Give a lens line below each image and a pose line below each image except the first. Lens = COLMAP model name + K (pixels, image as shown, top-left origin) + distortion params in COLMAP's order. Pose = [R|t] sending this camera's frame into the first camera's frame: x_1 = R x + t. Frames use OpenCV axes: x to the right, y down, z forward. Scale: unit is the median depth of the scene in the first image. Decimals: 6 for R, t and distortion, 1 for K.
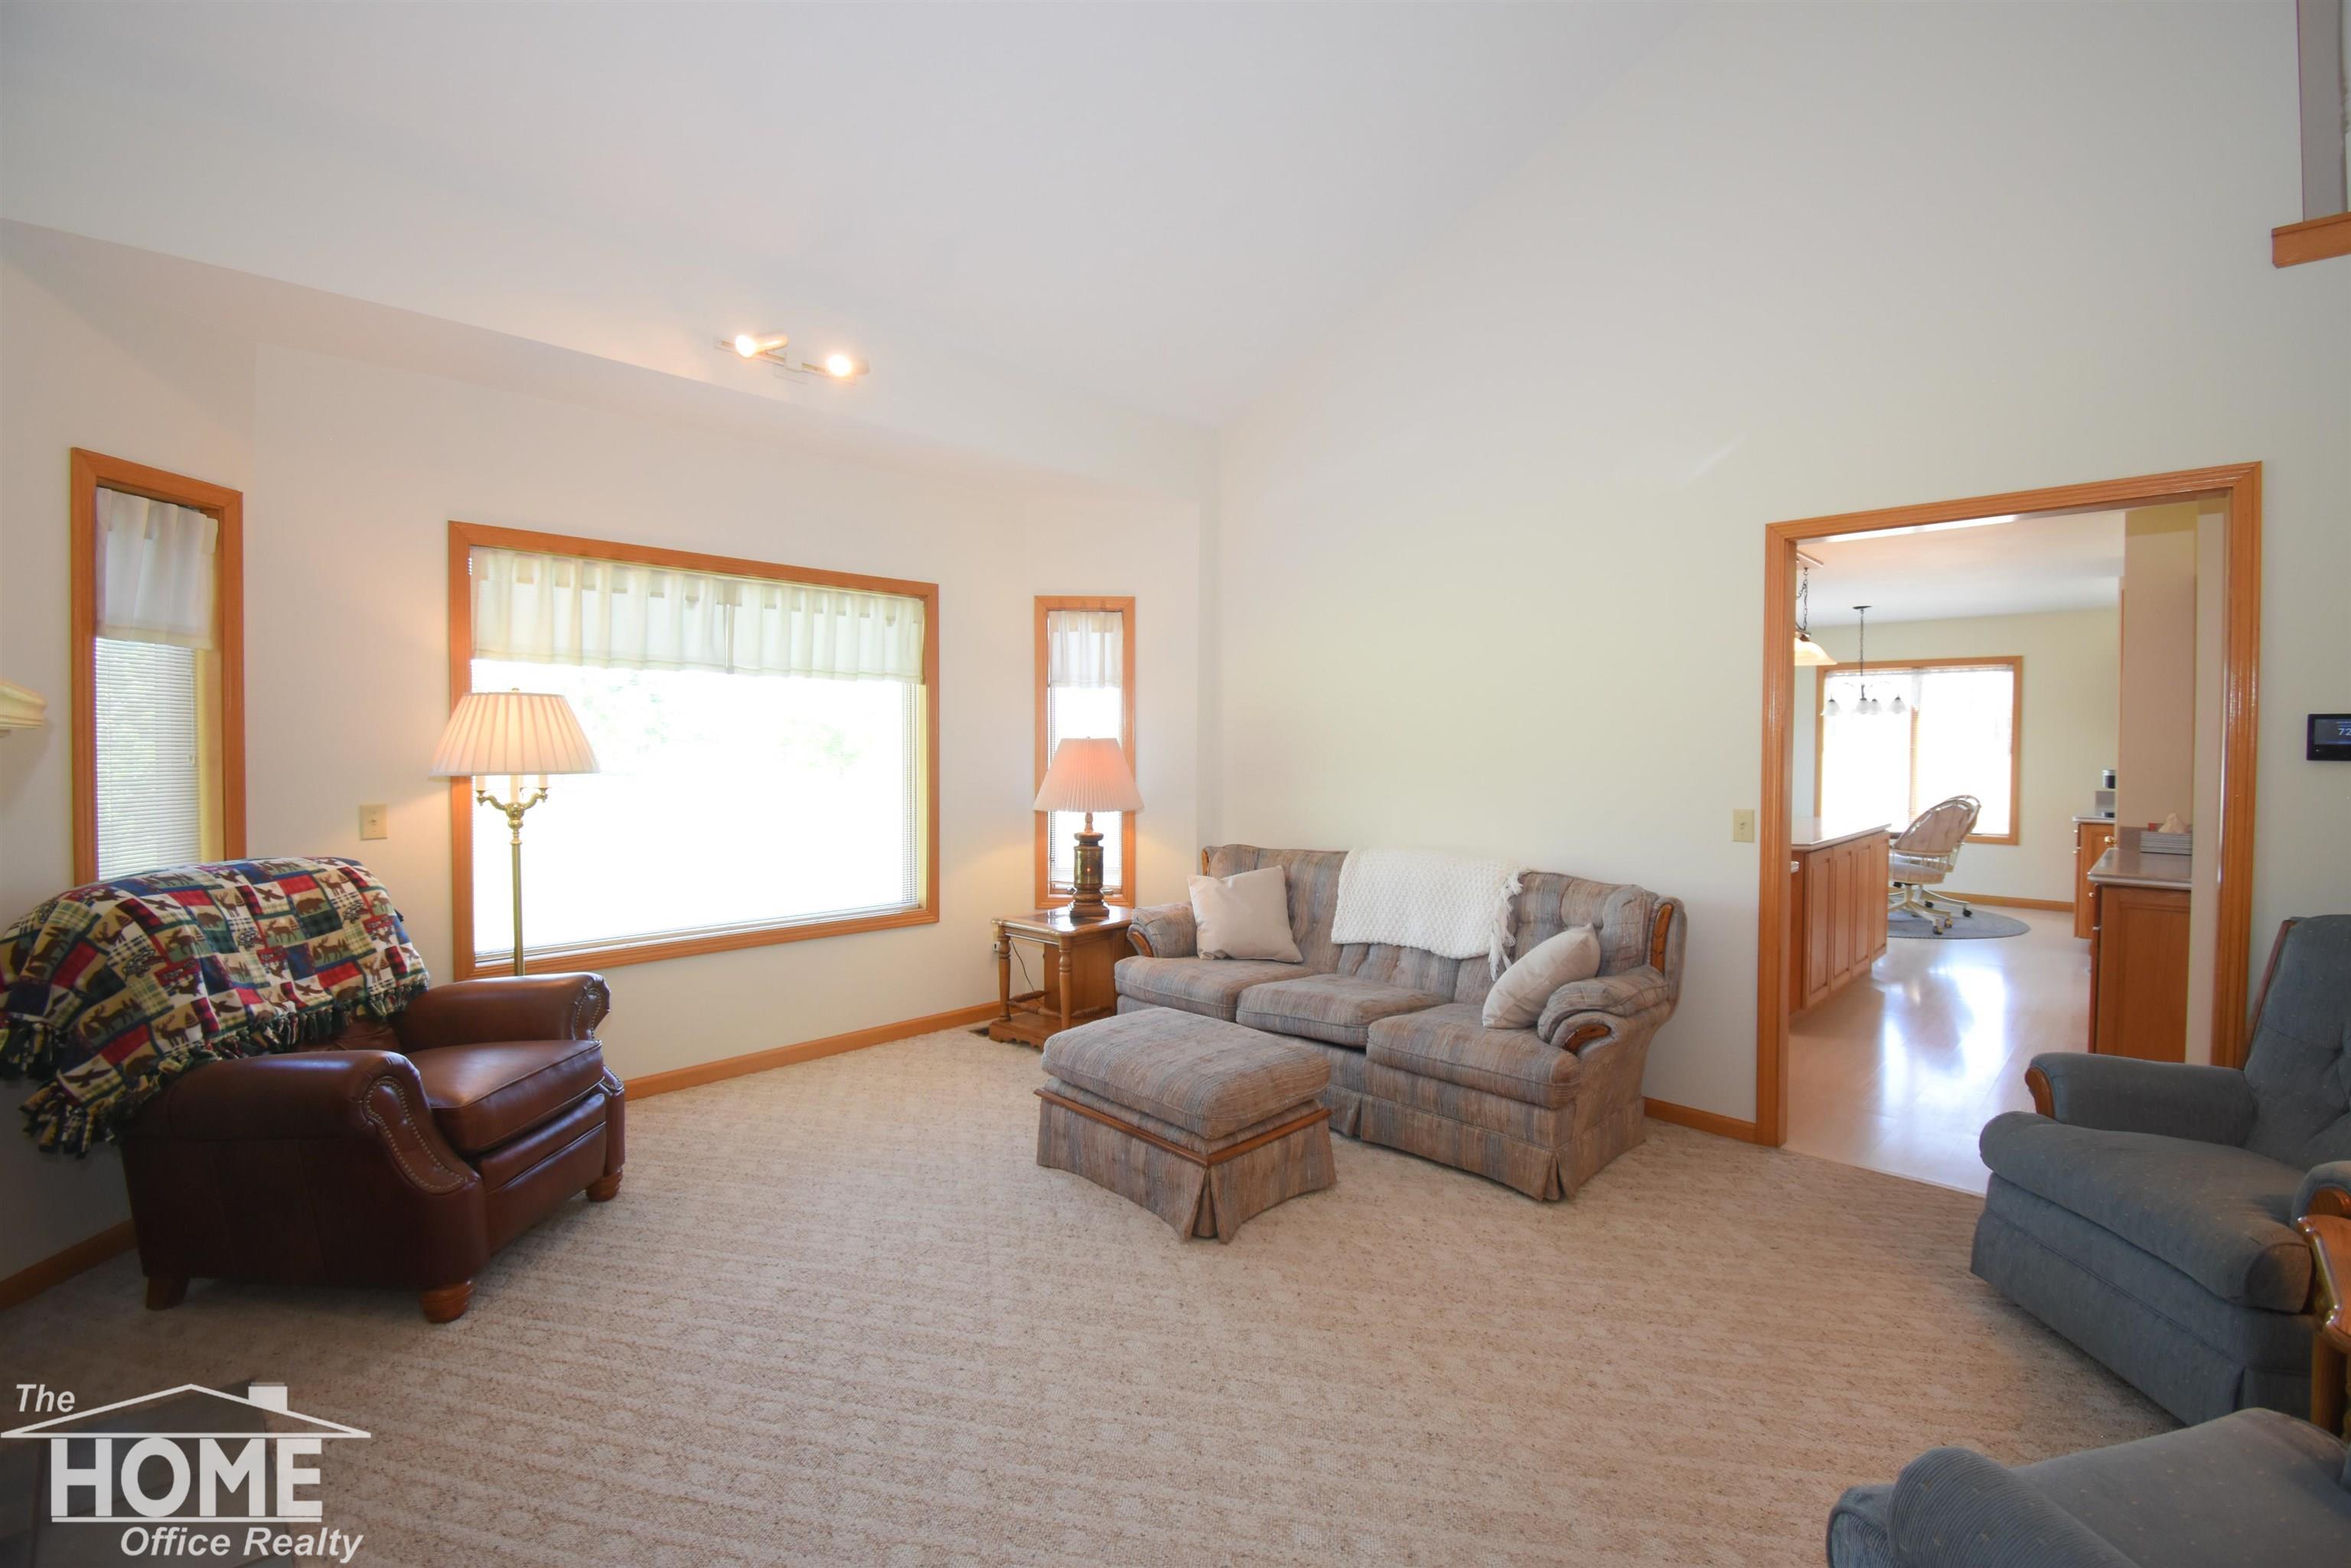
lens RADIAL K [[1031.1, 0, 1183.7], [0, 1031.1, 773.6], [0, 0, 1]] dist [0.020264, -0.023876]
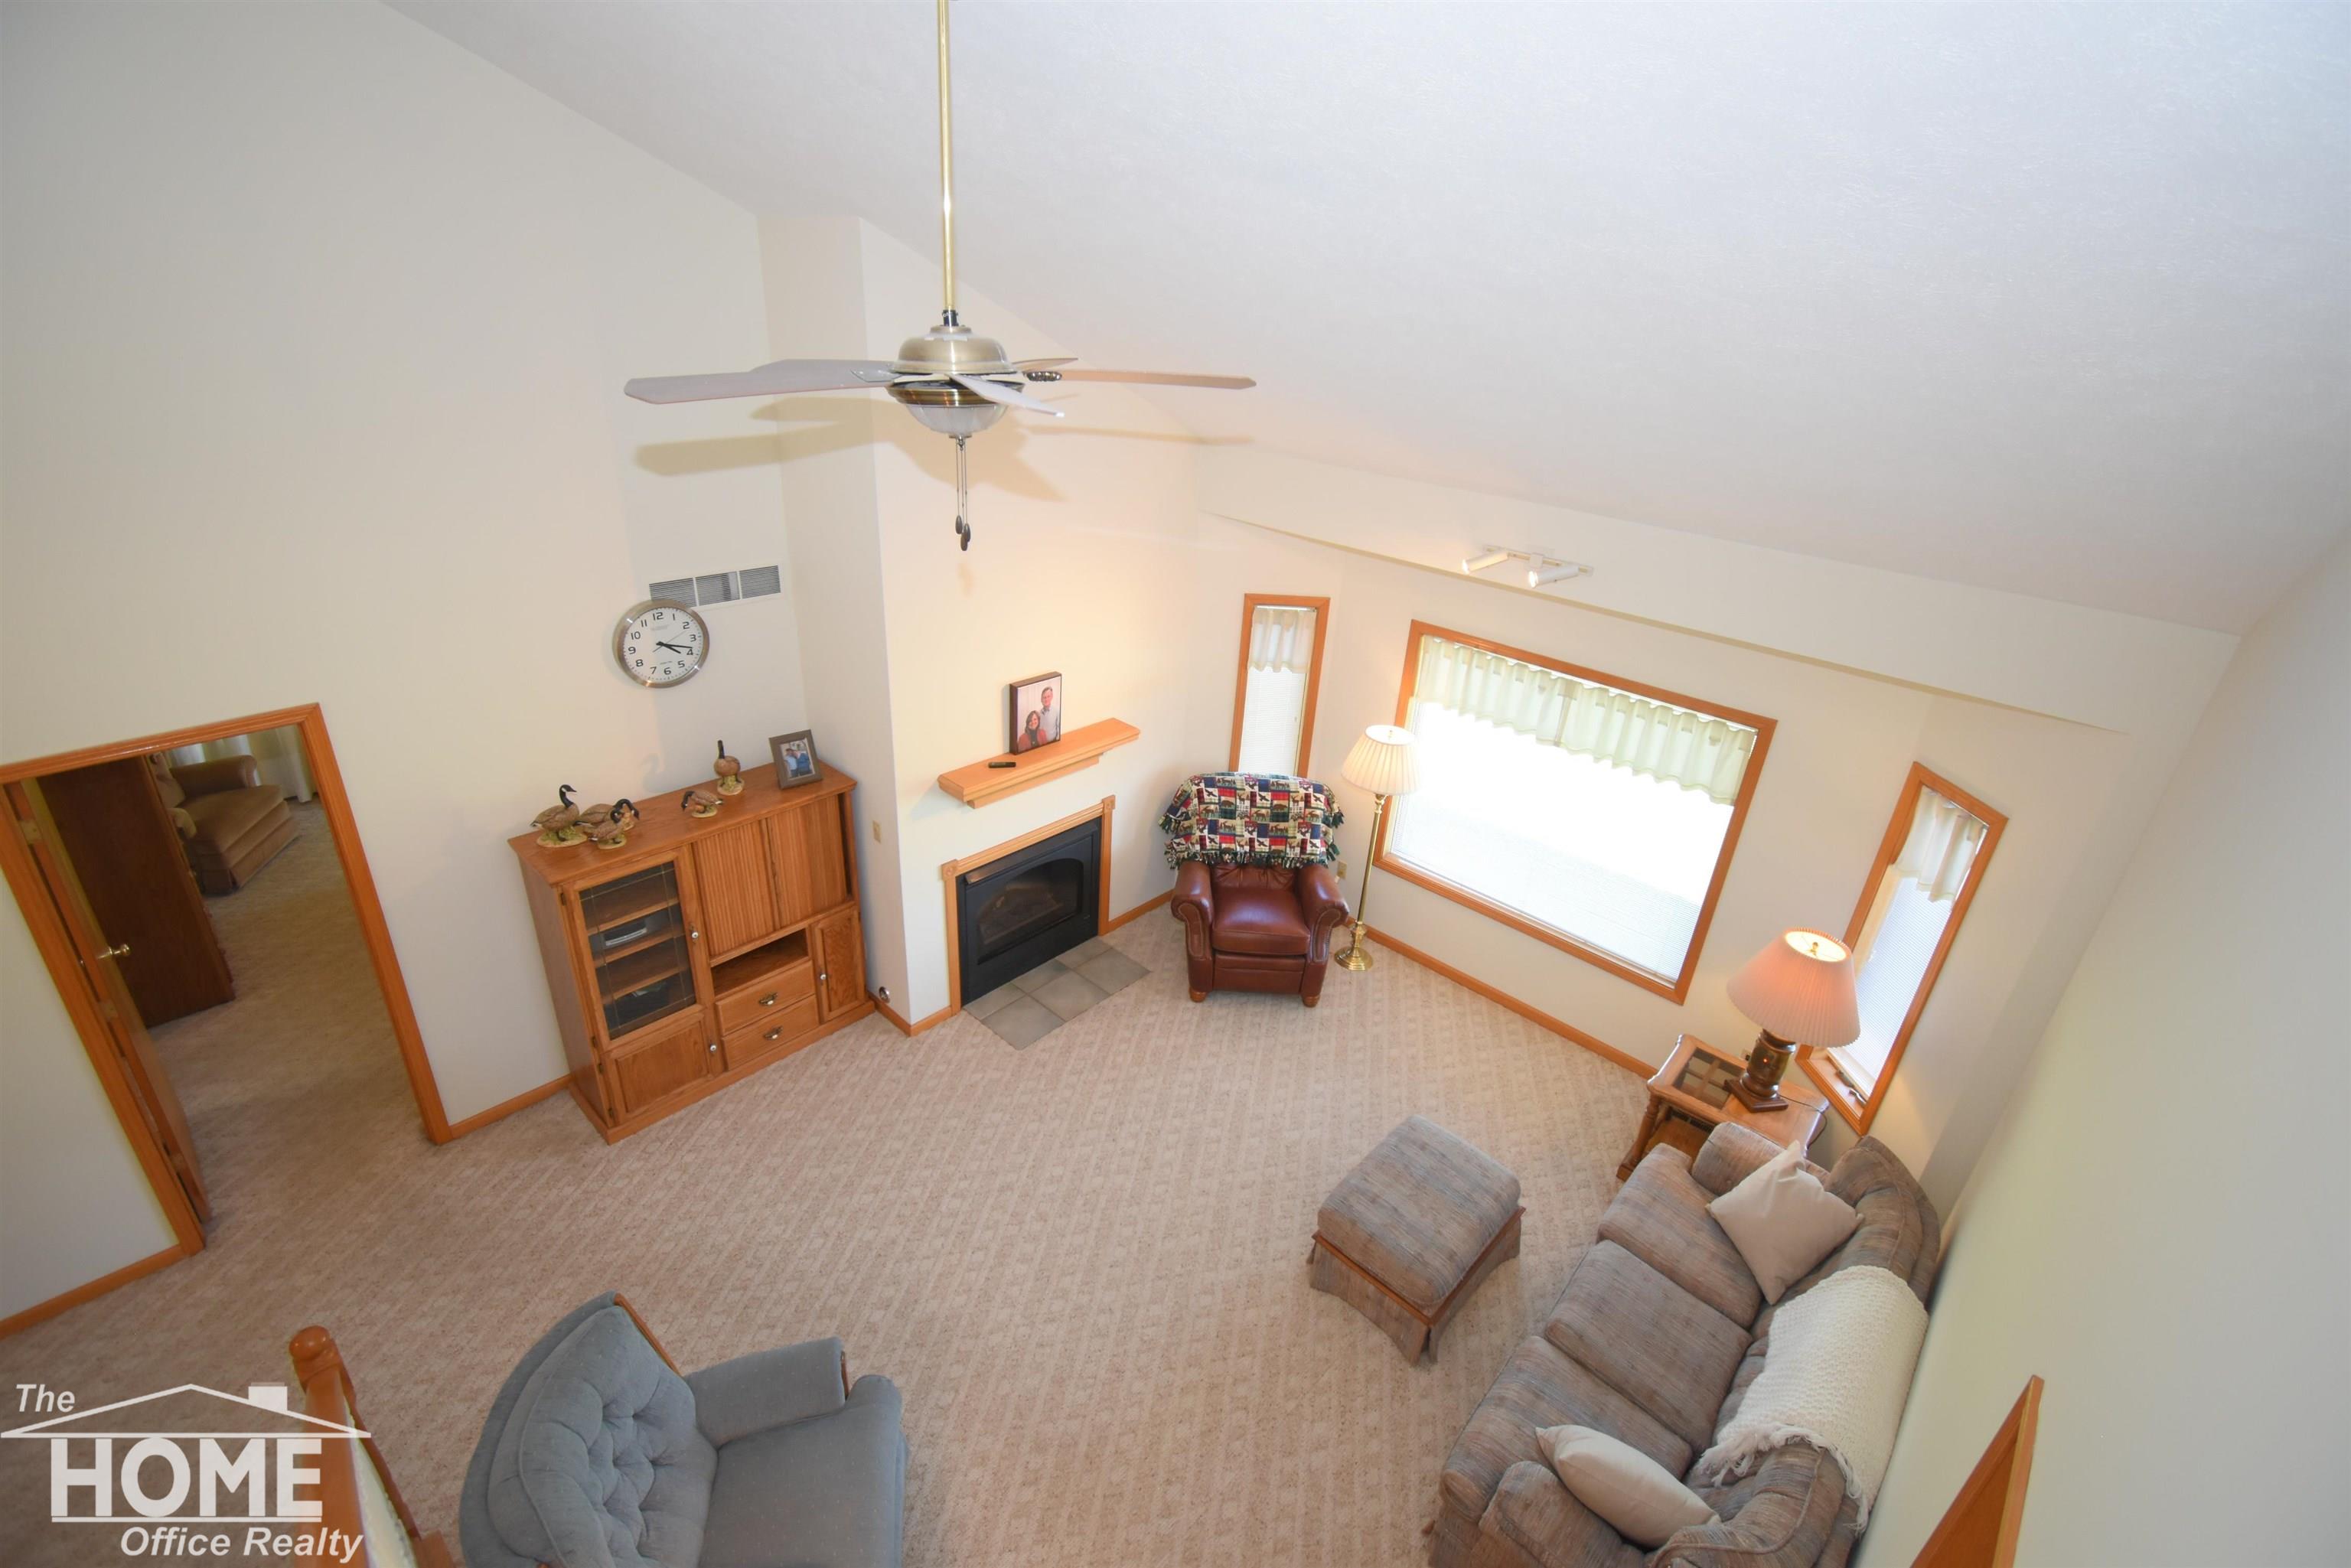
lens RADIAL K [[1031.1, 0, 1183.7], [0, 1031.1, 773.6], [0, 0, 1]] dist [0.020264, -0.023876]
pose [[0.028845, 0.423841, -0.905277, 0.829072], [-0.093776, 0.902807, 0.419696, -0.638111], [0.995175, 0.072787, 0.065788, 0.509114]]
